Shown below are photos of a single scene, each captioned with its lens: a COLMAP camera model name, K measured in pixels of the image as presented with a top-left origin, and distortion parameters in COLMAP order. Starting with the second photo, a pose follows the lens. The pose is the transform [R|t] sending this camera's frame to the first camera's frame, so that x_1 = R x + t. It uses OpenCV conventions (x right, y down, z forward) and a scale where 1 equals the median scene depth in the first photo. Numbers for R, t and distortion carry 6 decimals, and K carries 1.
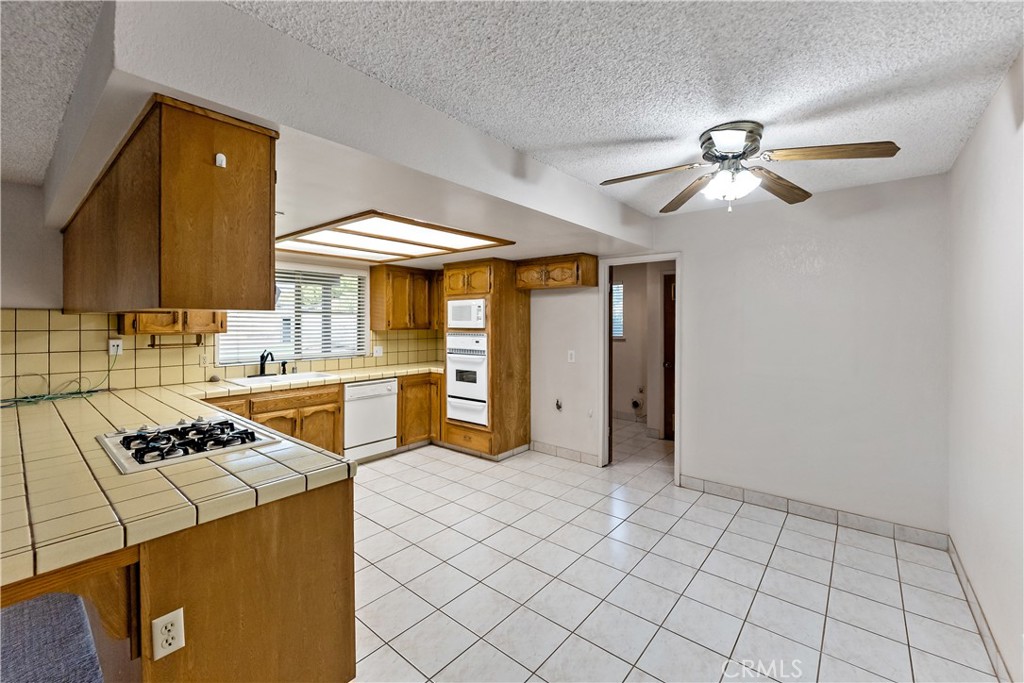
lens RADIAL K [[422.5, 0, 510.7], [0, 422.5, 324.2], [0, 0, 1]] dist [-0.002589, -0.000340]
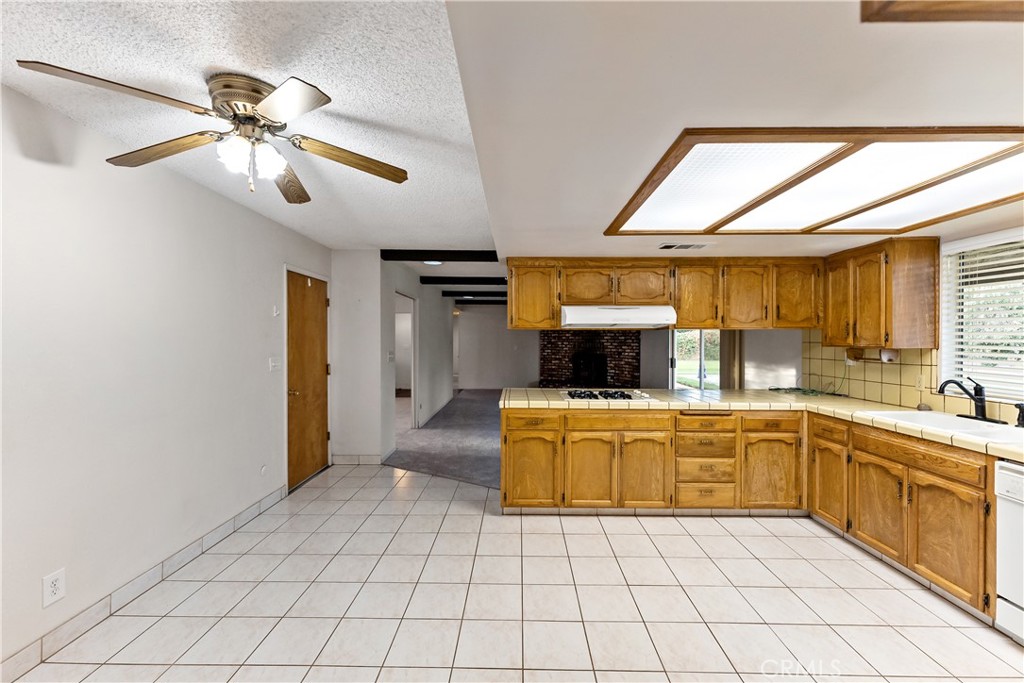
lens RADIAL K [[408.6, 0, 512.0], [0, 408.6, 341.5], [0, 0, 1]] dist [0.000873, -0.000034]
pose [[-0.773552, -0.001887, -0.633730, 0.315044], [-0.009175, 0.999924, 0.008222, 0.007166], [0.633667, 0.012175, -0.773510, 0.955518]]
